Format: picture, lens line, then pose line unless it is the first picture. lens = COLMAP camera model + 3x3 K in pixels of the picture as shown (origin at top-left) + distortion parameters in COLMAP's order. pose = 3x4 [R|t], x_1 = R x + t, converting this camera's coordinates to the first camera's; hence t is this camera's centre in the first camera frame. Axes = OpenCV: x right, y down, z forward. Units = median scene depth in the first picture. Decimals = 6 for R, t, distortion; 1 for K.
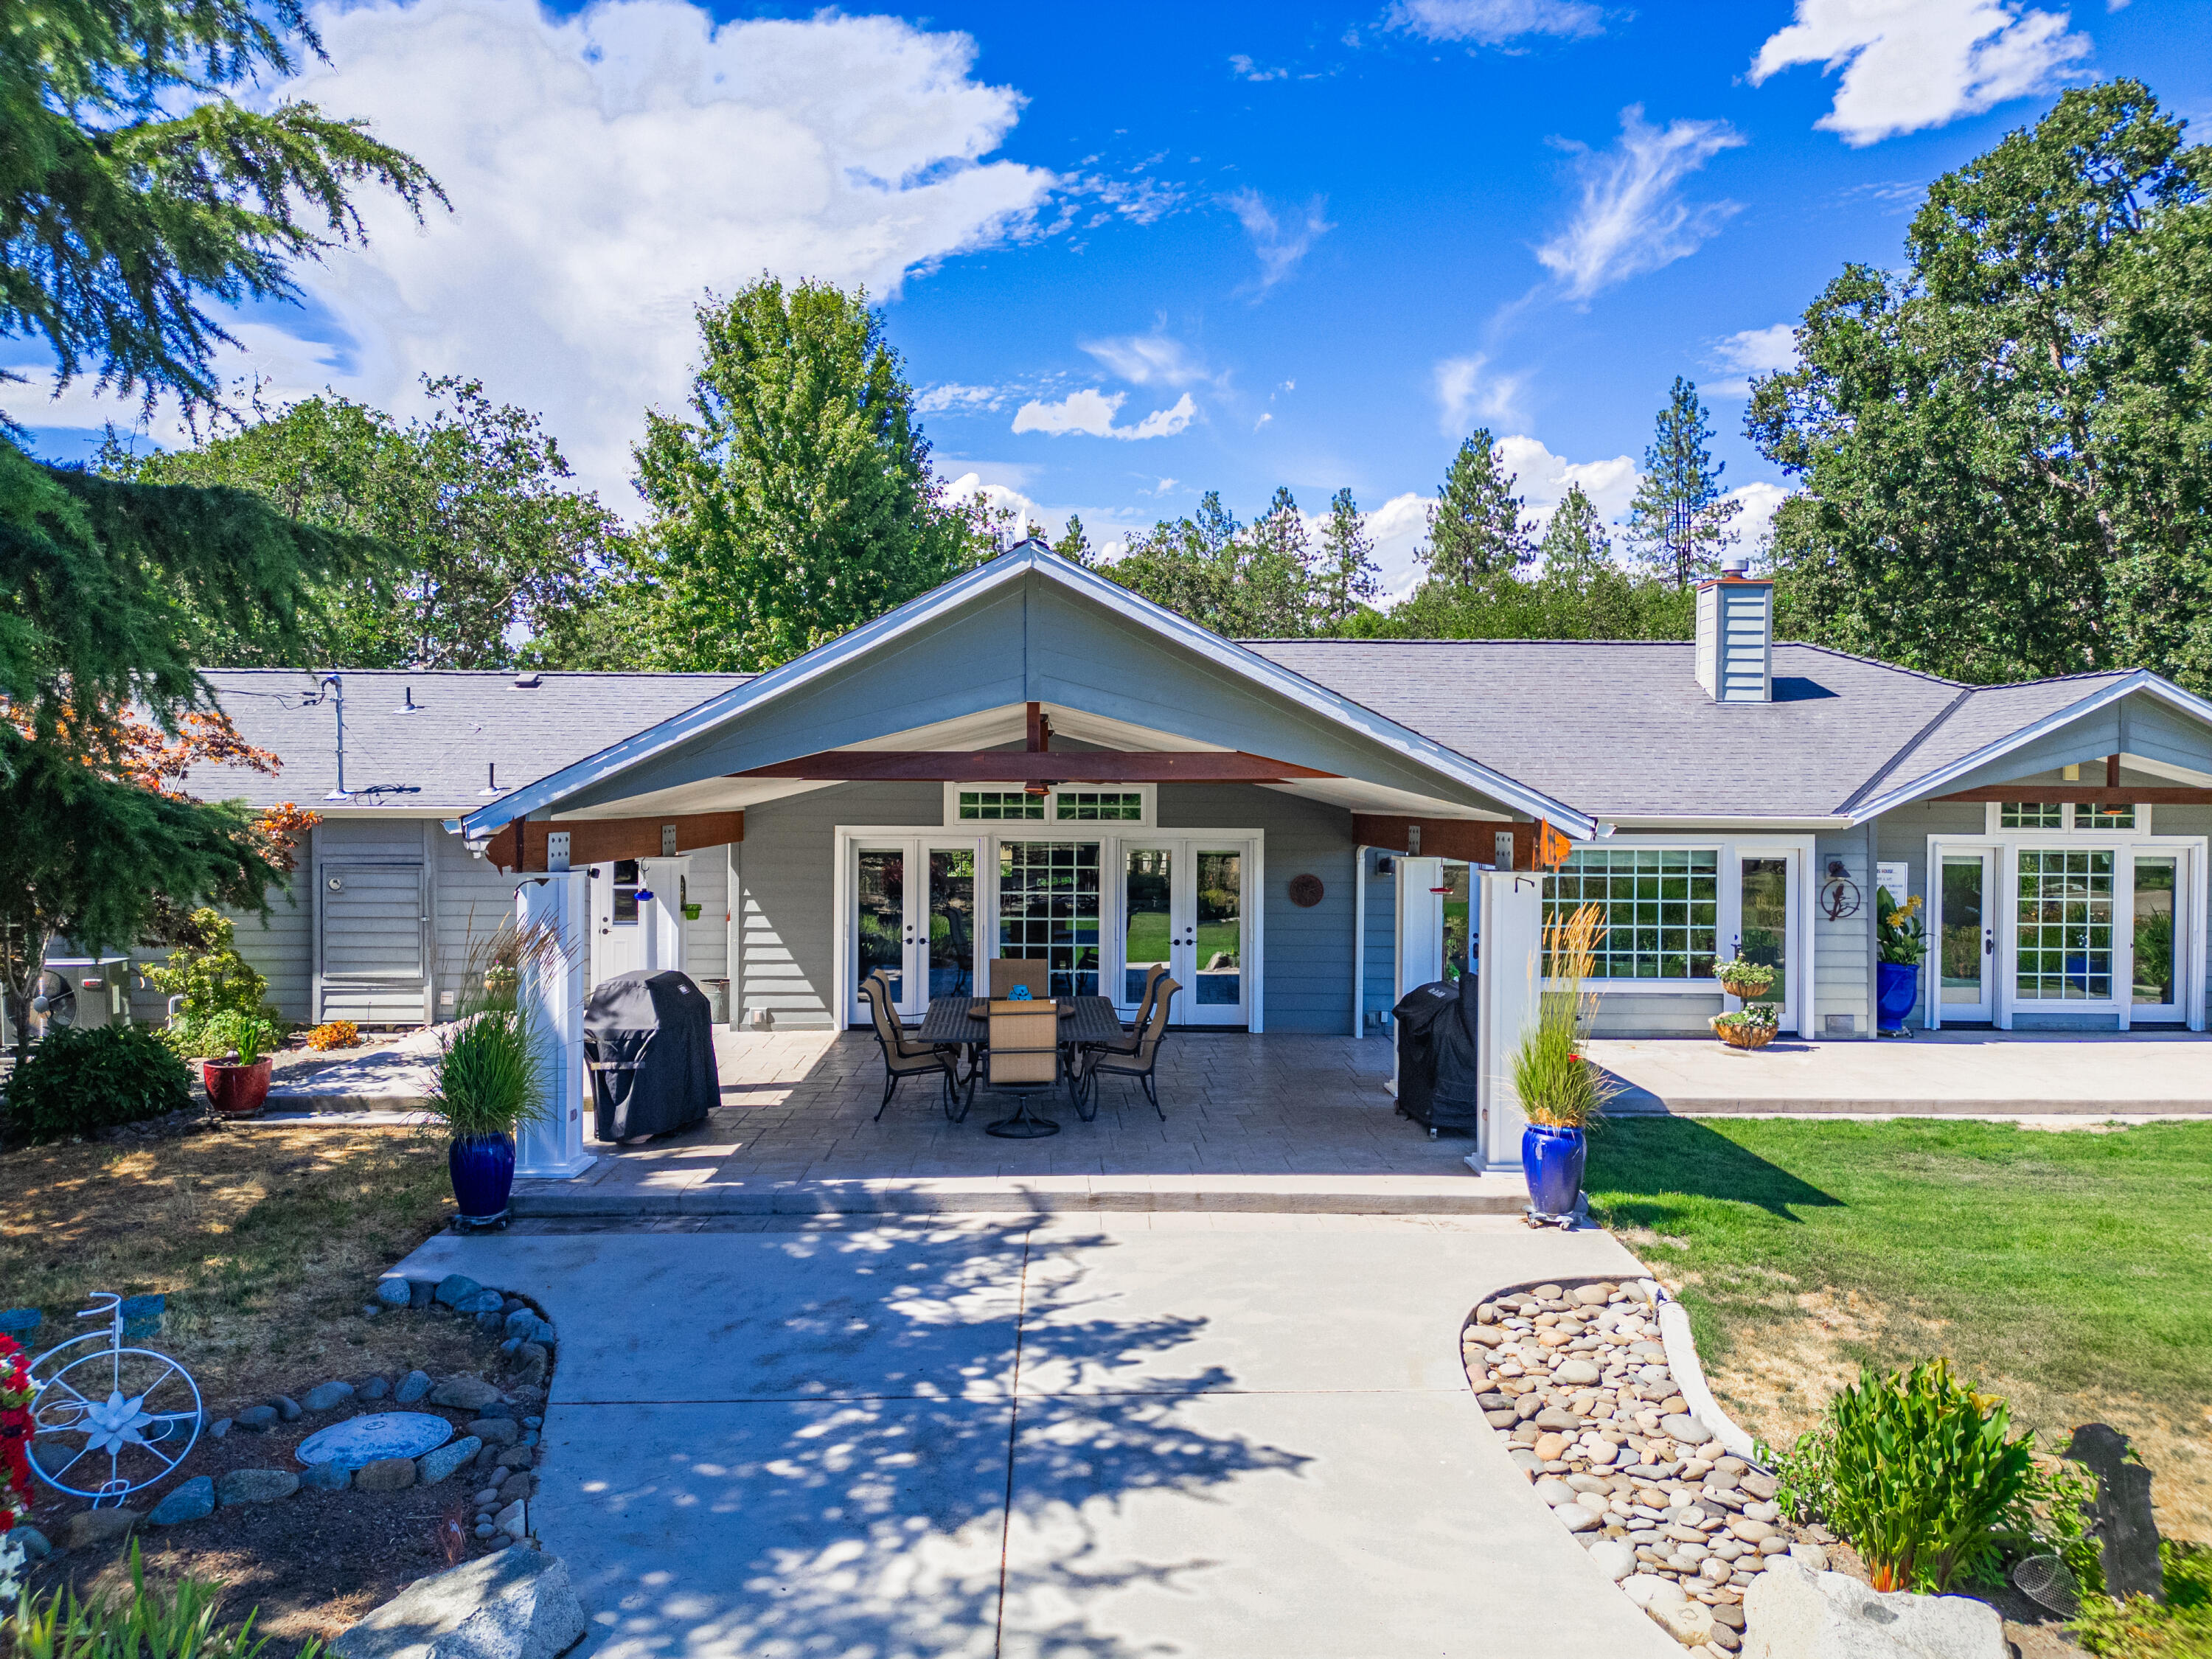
lens RADIAL K [[1548.4, 0, 1101.8], [0, 1548.4, 822.3], [0, 0, 1]] dist [0.089899, -0.090327]
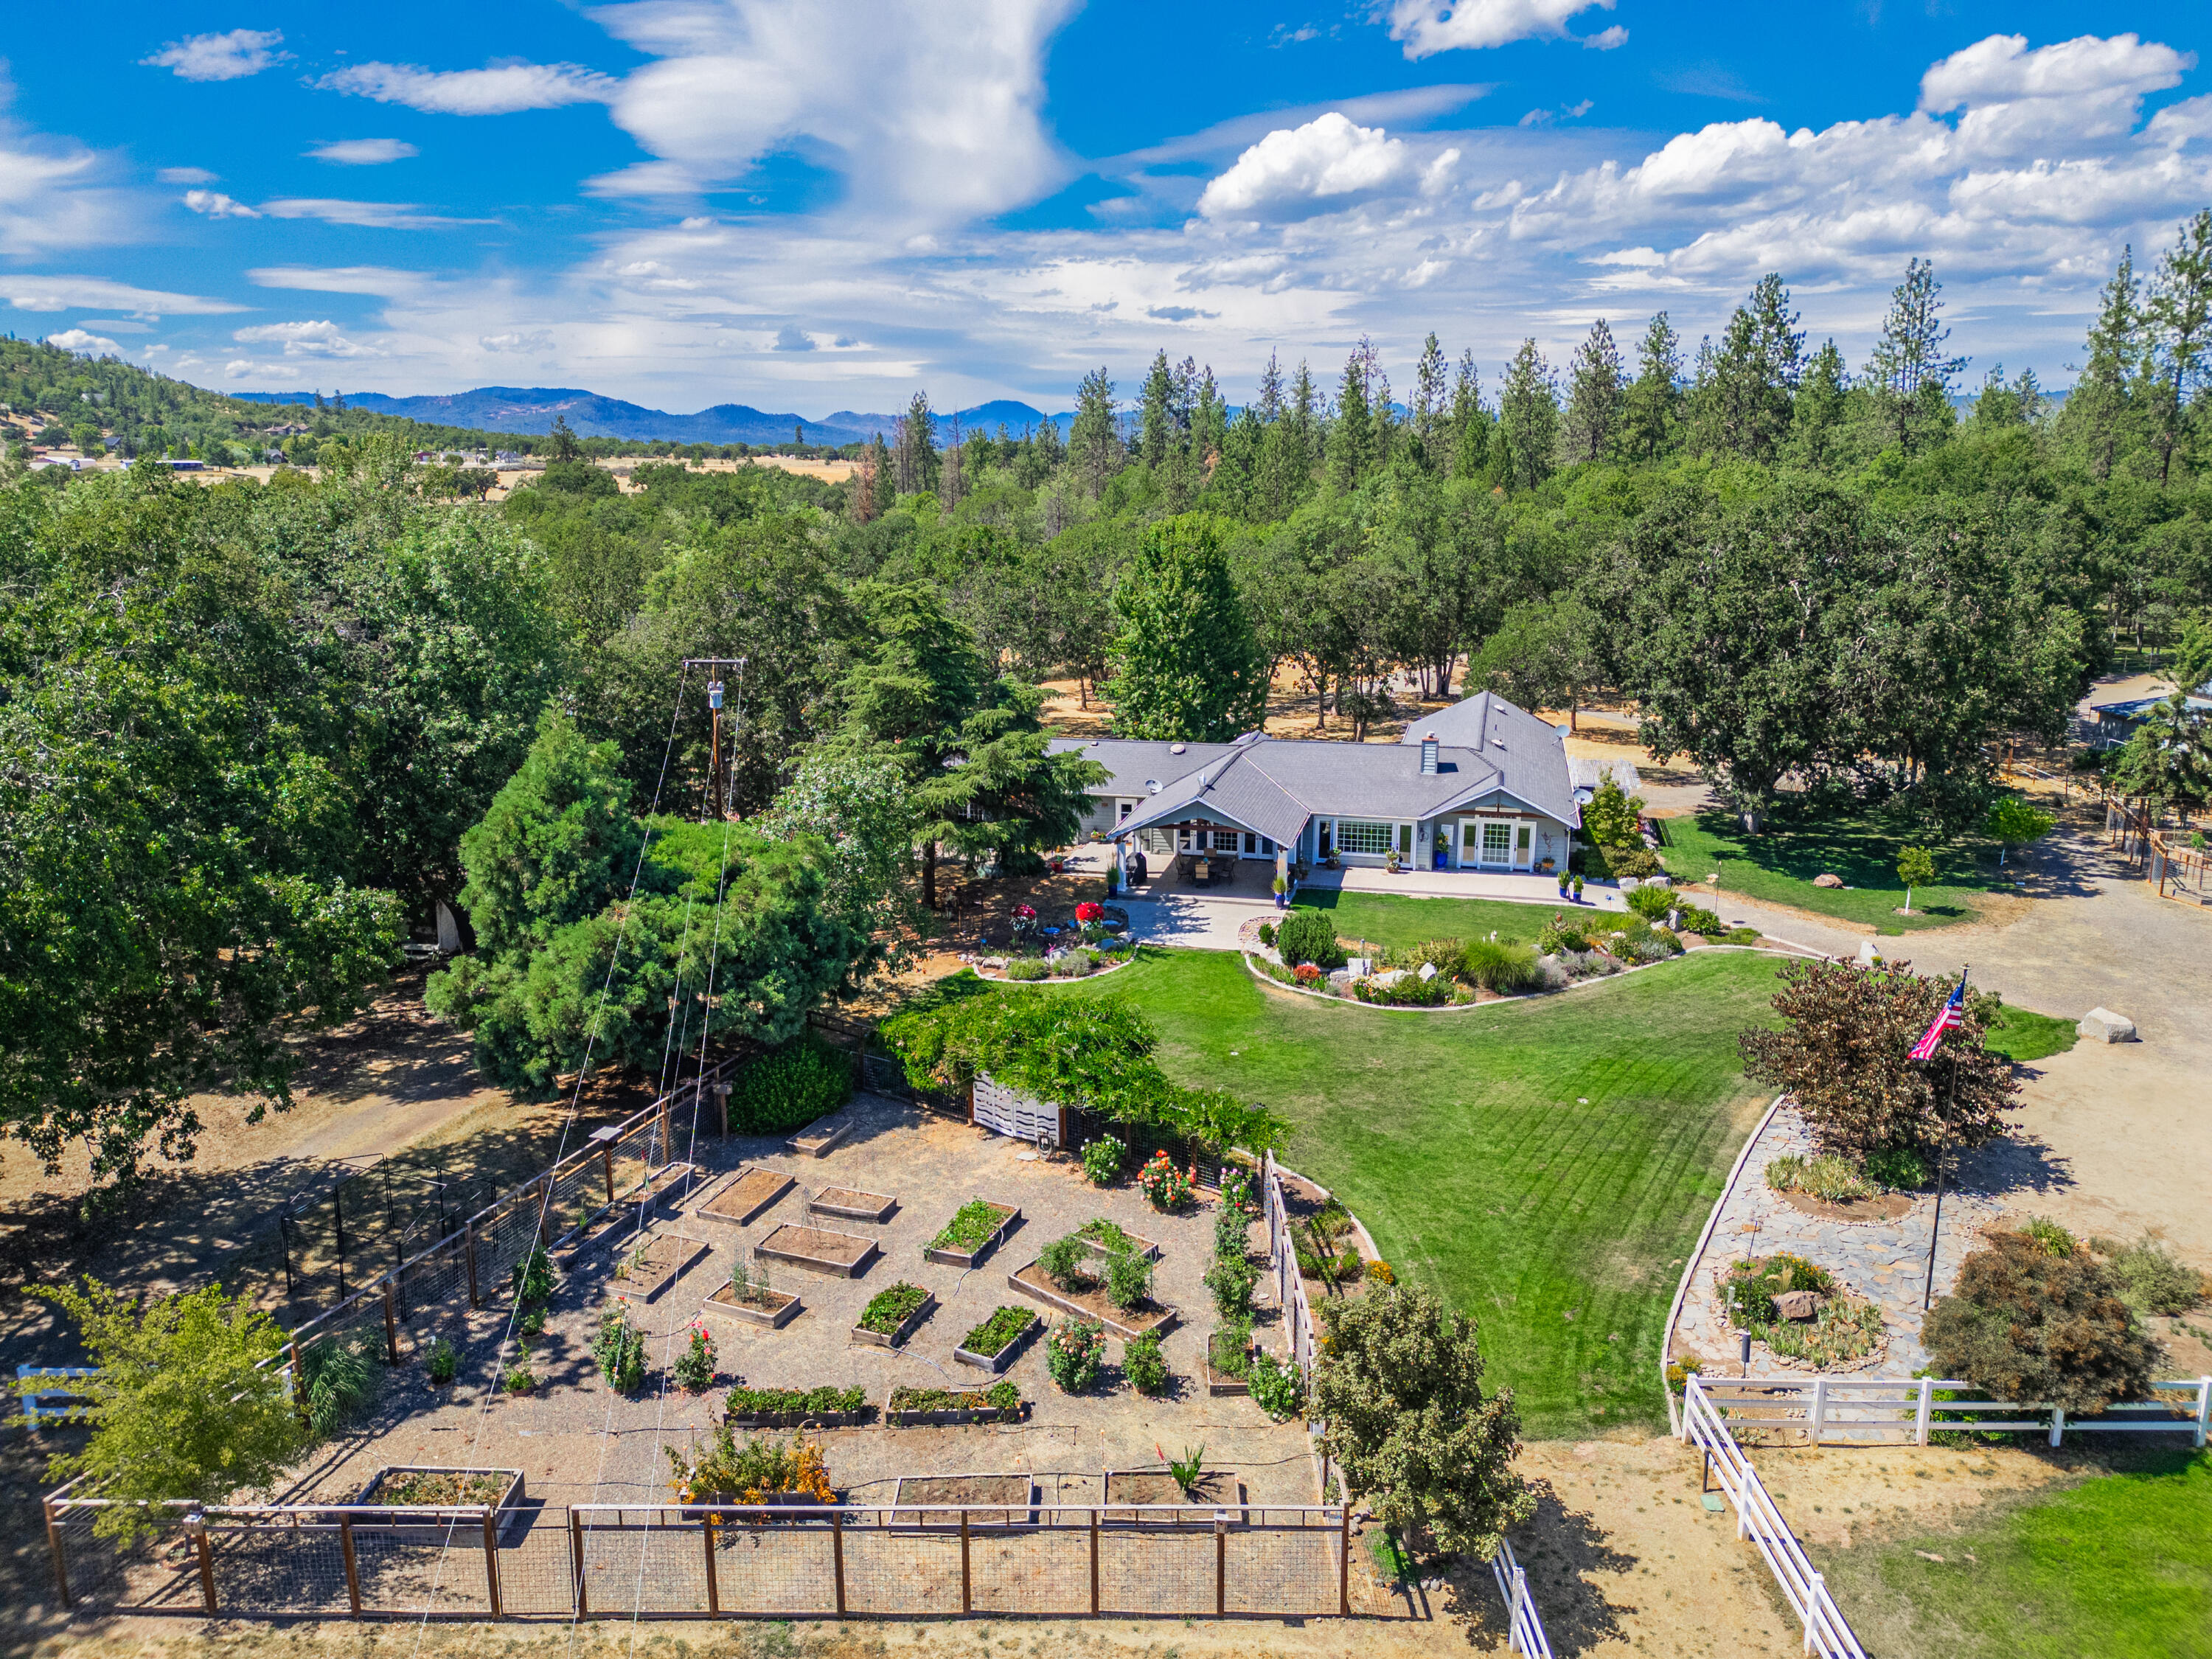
lens RADIAL K [[1545.2, 0, 1106.0], [0, 1545.2, 829.5], [0, 0, 1]] dist [0.075005, -0.077923]
pose [[0.965265, 0.050906, -0.256265, 0.656964], [0.004559, 0.977404, 0.211331, -0.752014], [0.261233, -0.205159, 0.943222, -2.727787]]
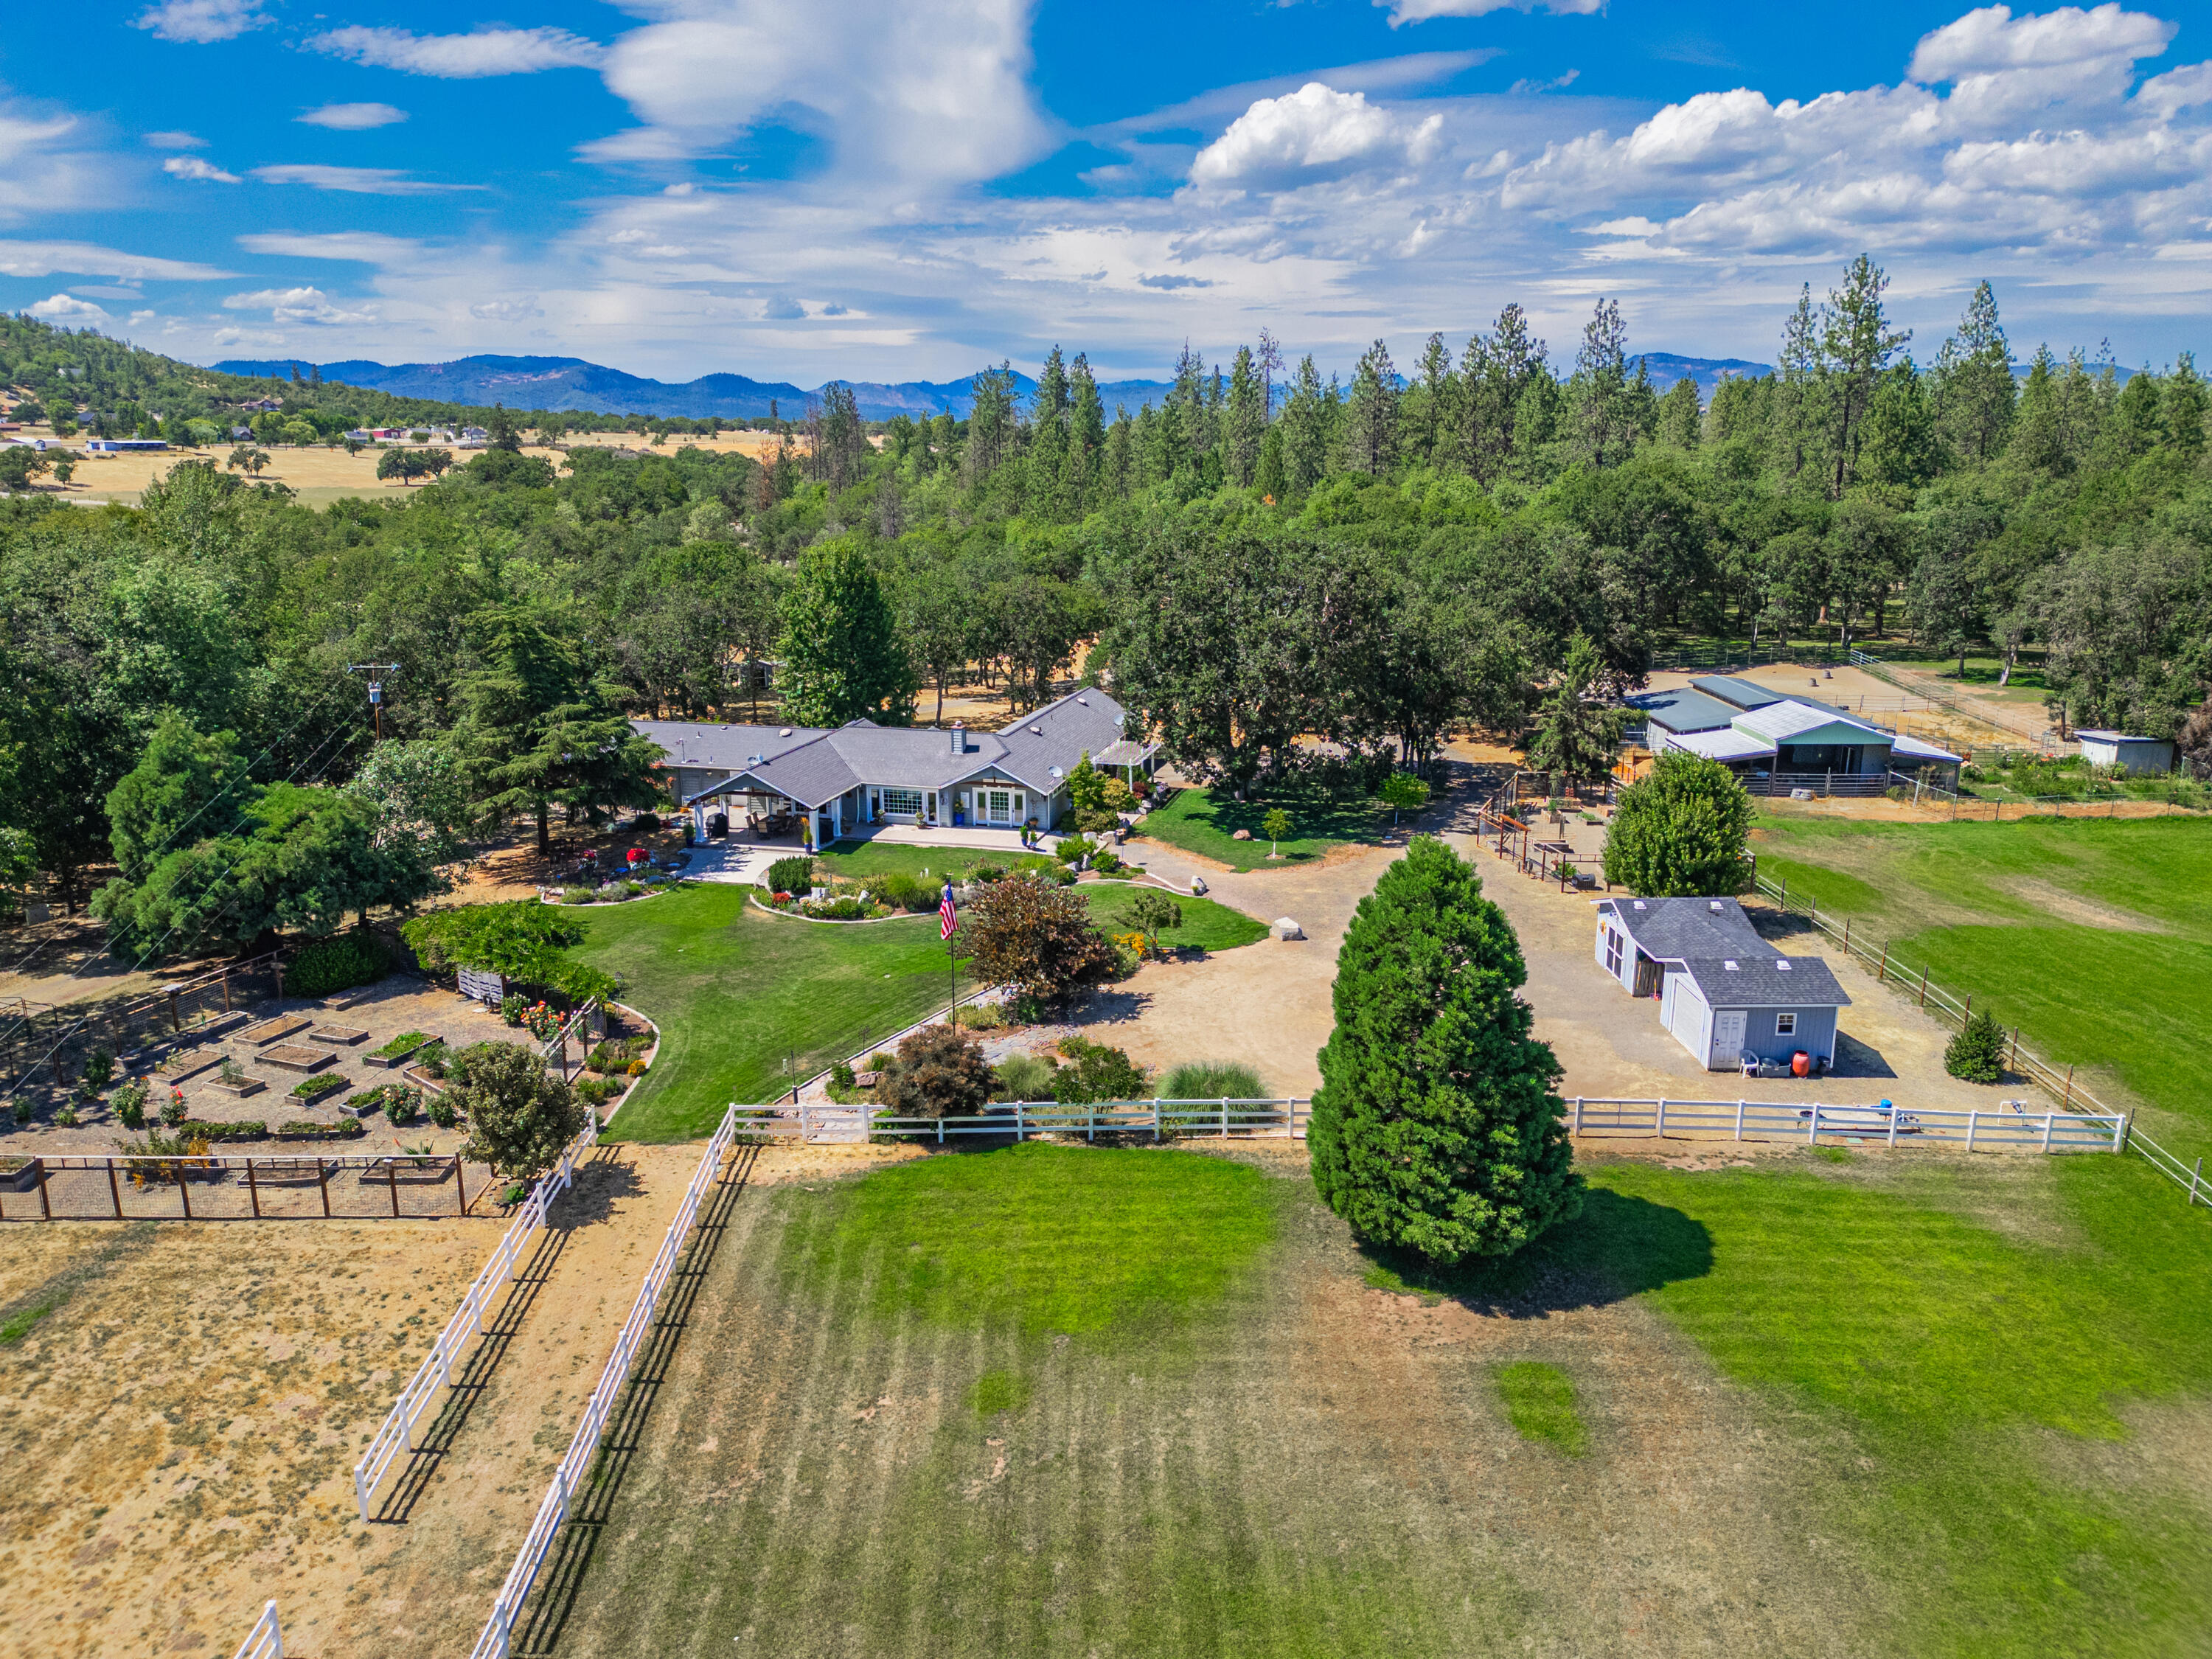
lens RADIAL K [[1548.4, 0, 1101.8], [0, 1548.4, 822.3], [0, 0, 1]] dist [0.089899, -0.090327]
pose [[0.965123, 0.056916, -0.255536, 2.165335], [0.002003, 0.974448, 0.224605, -0.978916], [0.261790, -0.217283, 0.940348, -3.510980]]
